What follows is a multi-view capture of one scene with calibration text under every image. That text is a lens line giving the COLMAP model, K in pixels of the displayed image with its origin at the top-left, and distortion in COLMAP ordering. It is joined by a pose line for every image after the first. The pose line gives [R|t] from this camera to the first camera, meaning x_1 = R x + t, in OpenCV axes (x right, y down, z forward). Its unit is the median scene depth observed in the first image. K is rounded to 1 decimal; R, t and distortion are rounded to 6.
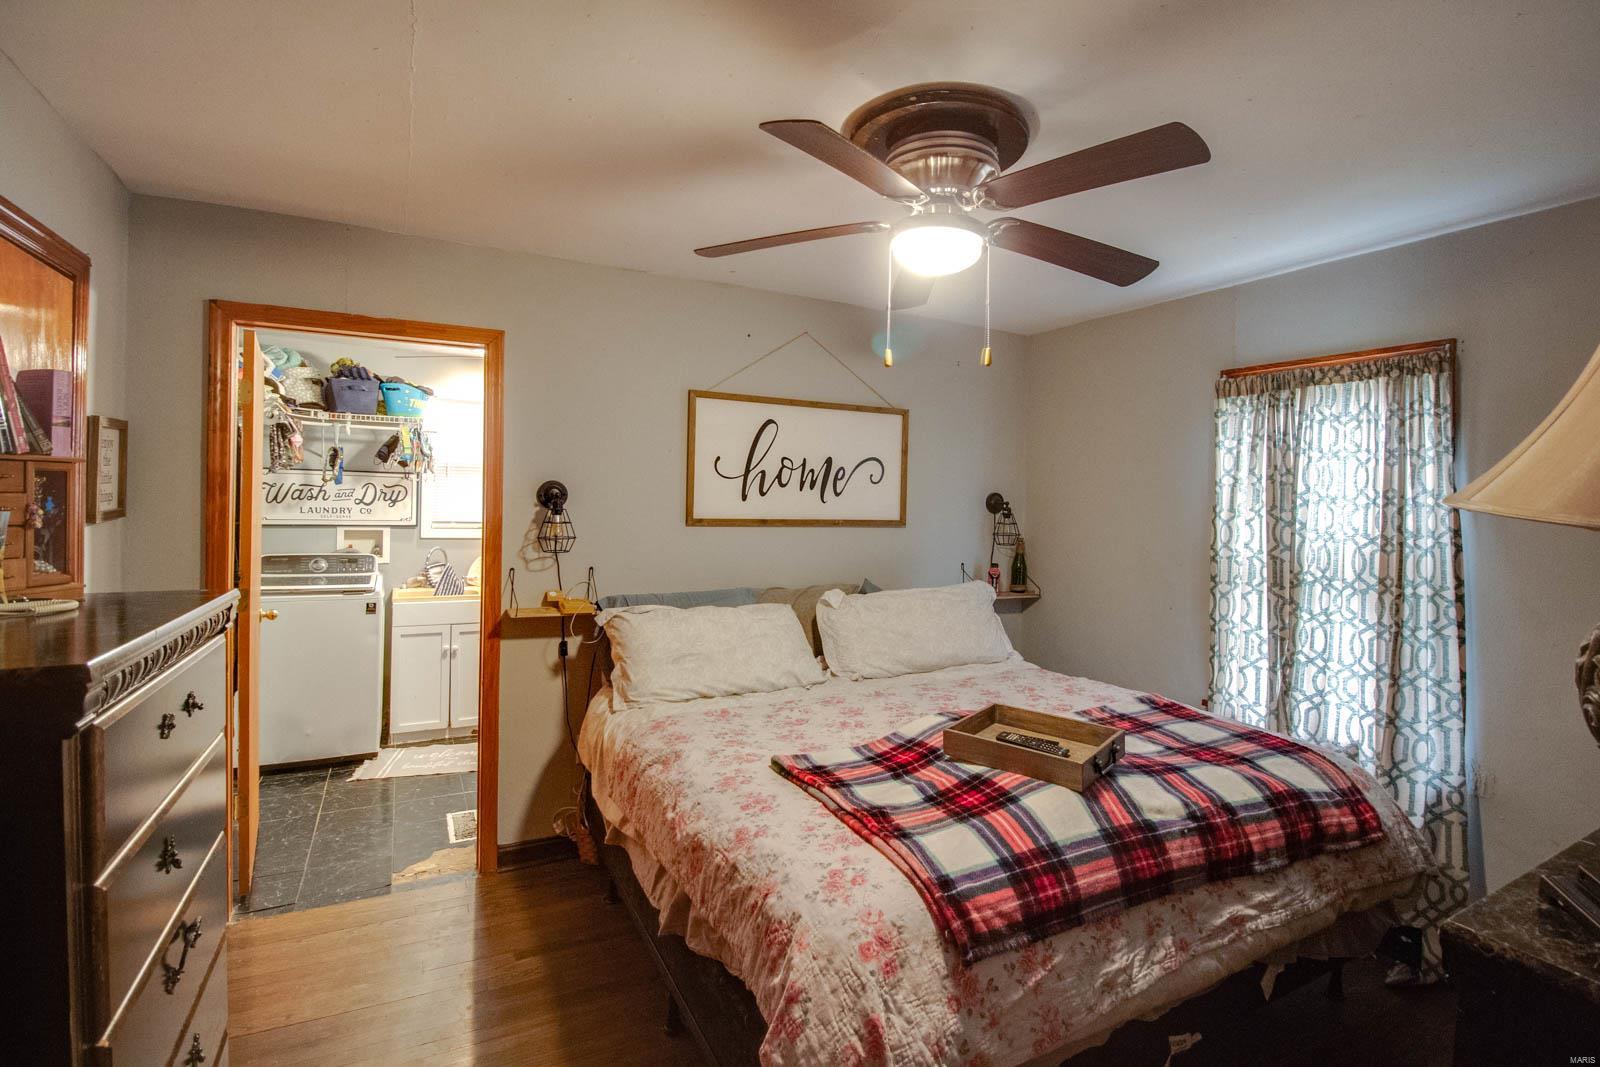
lens RADIAL K [[767.3, 0, 798.1], [0, 767.3, 528.6], [0, 0, 1]] dist [-0.002503, -0.003188]
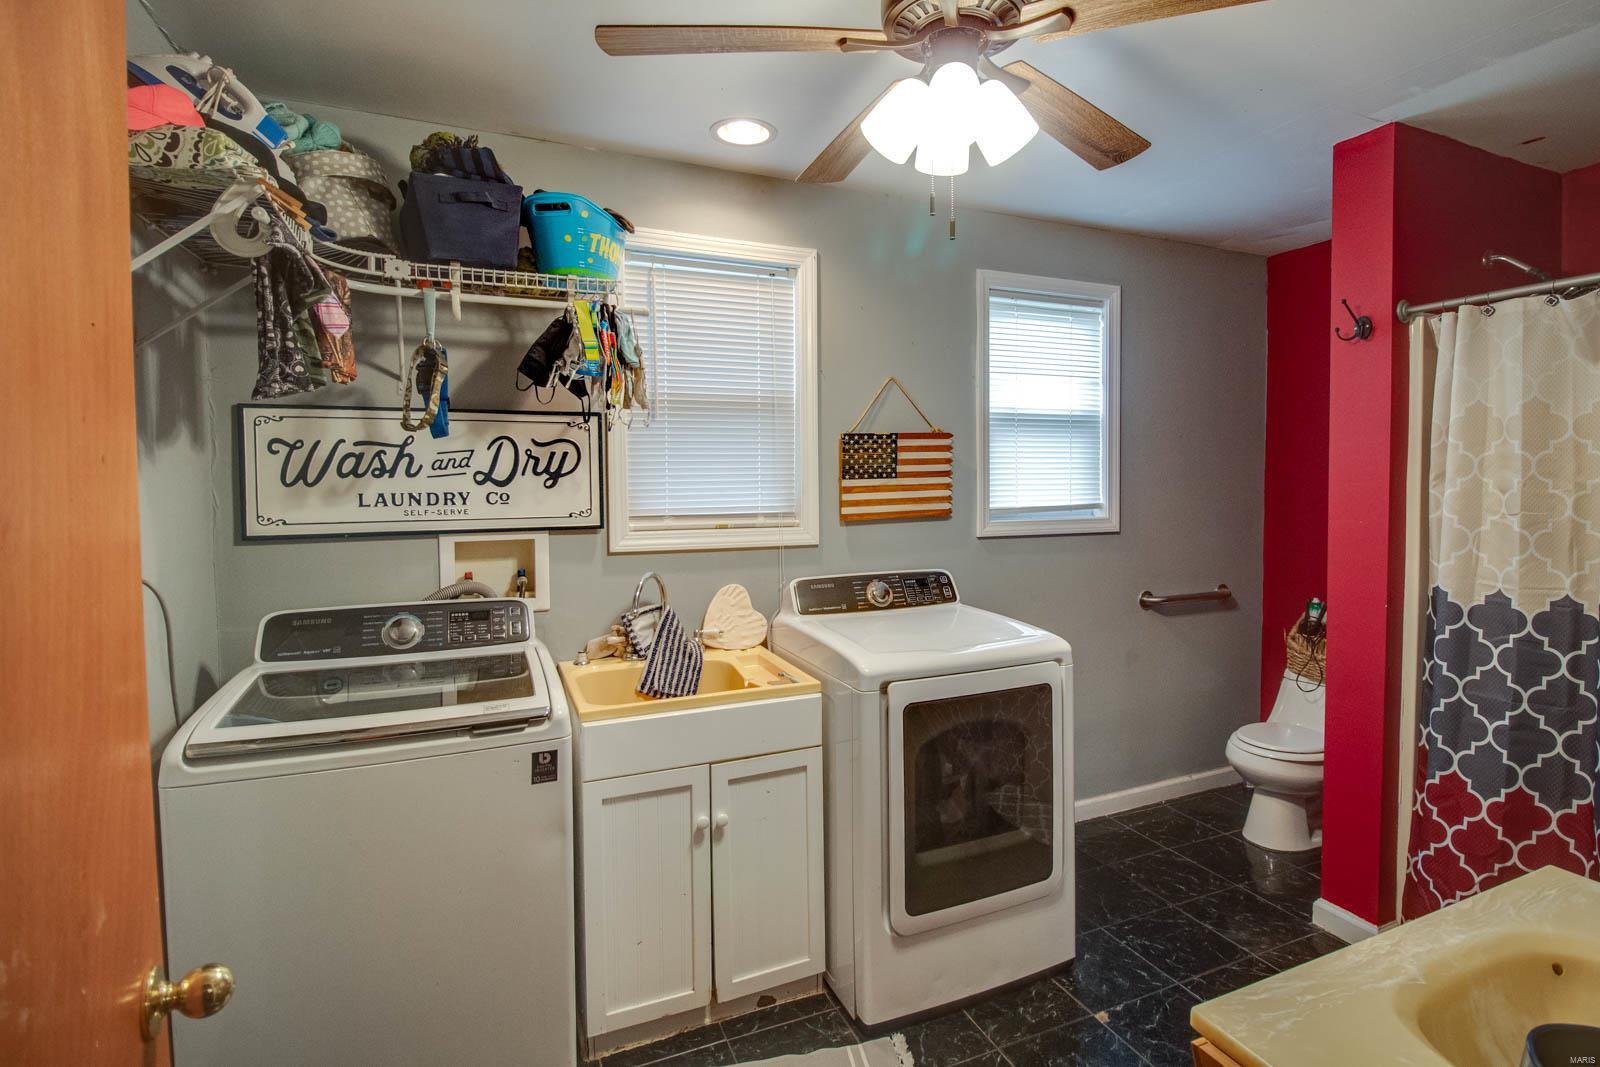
lens RADIAL K [[767.3, 0, 801.9], [0, 767.3, 532.1], [0, 0, 1]] dist [-0.002503, -0.003188]
pose [[0.996304, -0.020032, -0.083528, -0.358019], [0.023450, 0.998919, 0.040142, -0.017484], [0.082634, -0.041953, 0.995697, 0.579413]]
